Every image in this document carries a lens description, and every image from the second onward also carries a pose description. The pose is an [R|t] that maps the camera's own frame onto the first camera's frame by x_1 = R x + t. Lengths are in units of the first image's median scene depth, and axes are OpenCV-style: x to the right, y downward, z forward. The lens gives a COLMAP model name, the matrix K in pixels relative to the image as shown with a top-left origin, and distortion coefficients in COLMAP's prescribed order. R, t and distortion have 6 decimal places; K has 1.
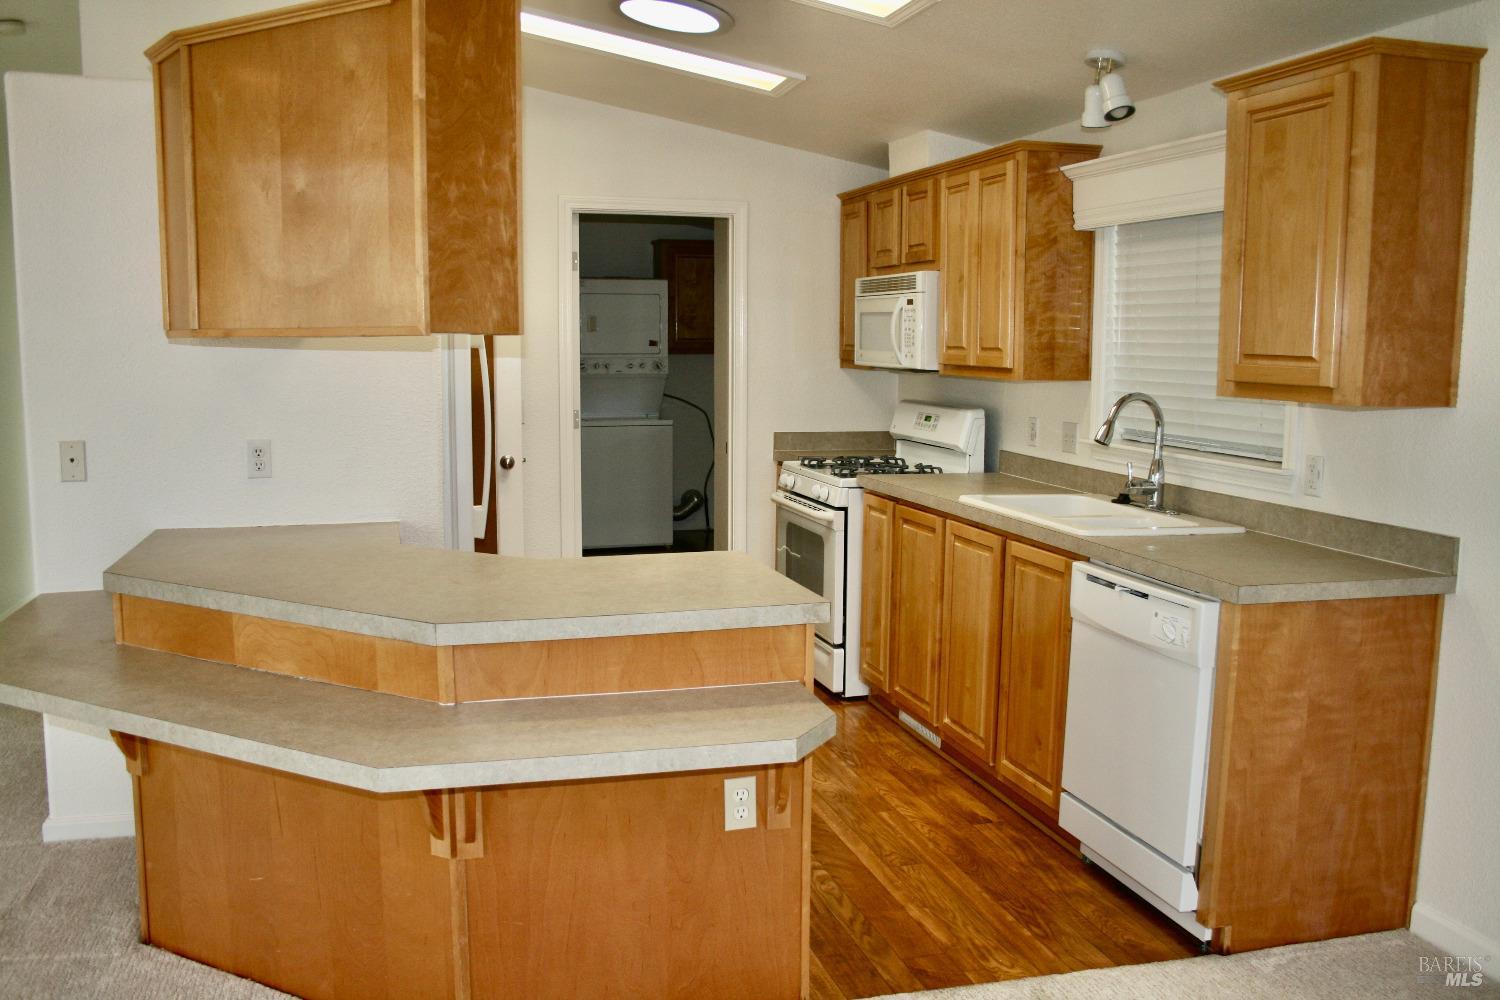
lens RADIAL K [[1240.2, 0, 750.0], [0, 1240.2, 500.0], [0, 0, 1]] dist [-0.120531, 0.096668]
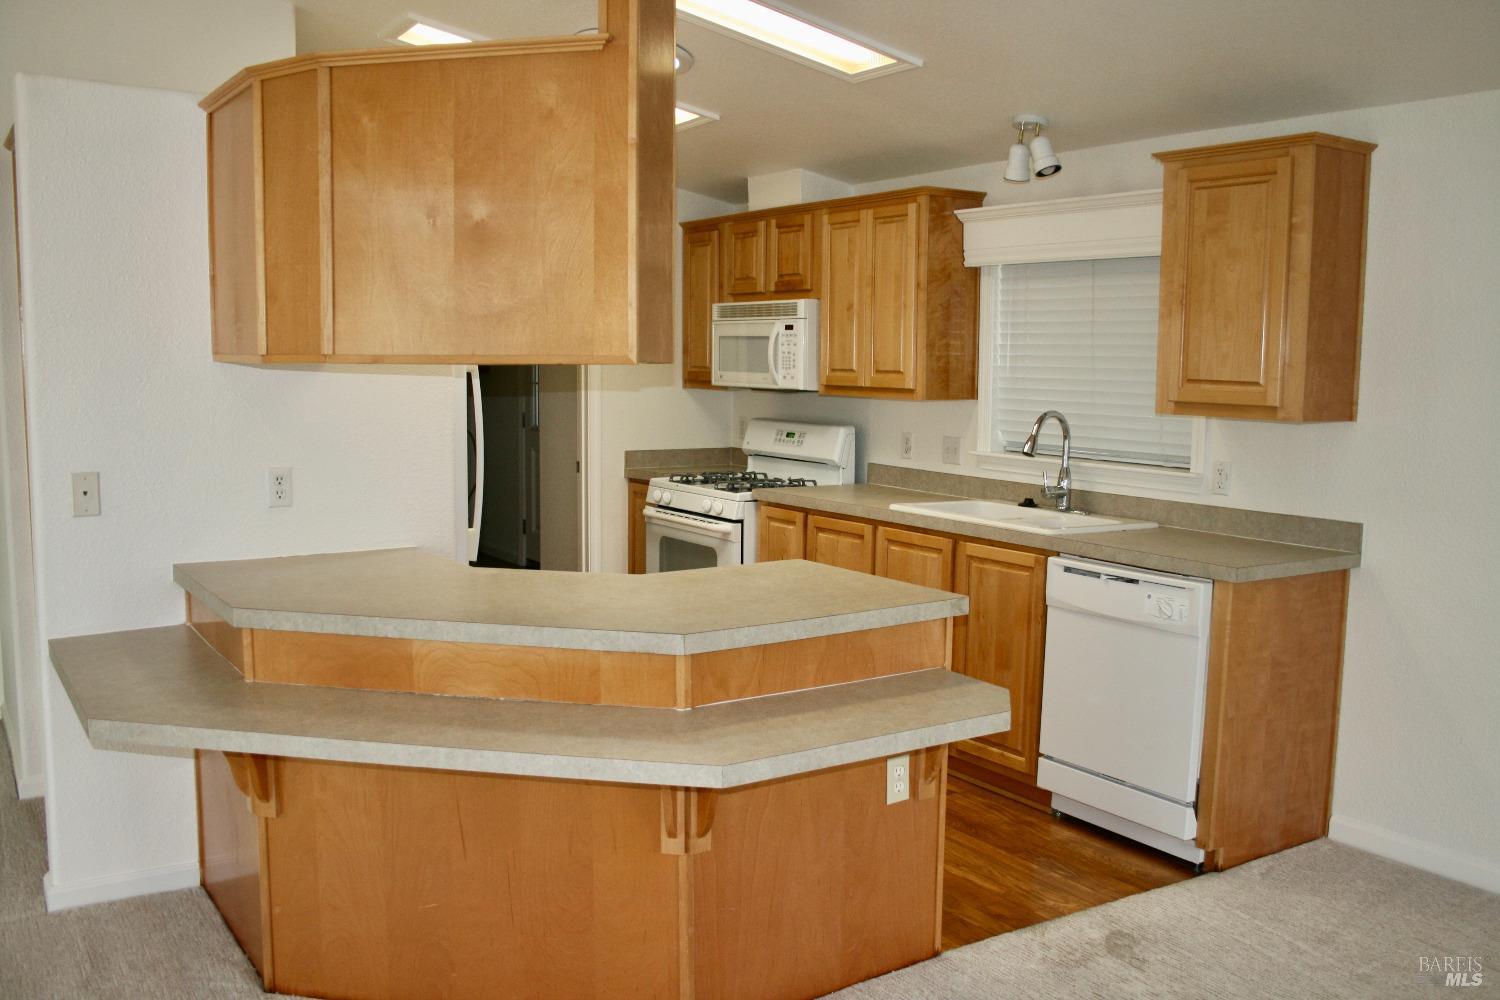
lens RADIAL K [[1240.2, 0, 750.0], [0, 1240.2, 500.0], [0, 0, 1]] dist [-0.120531, 0.096668]
pose [[0.956398, -0.028772, 0.290645, -0.392066], [0.032323, 0.999450, -0.007425, -0.004886], [-0.290272, 0.016496, 0.956802, -0.038887]]
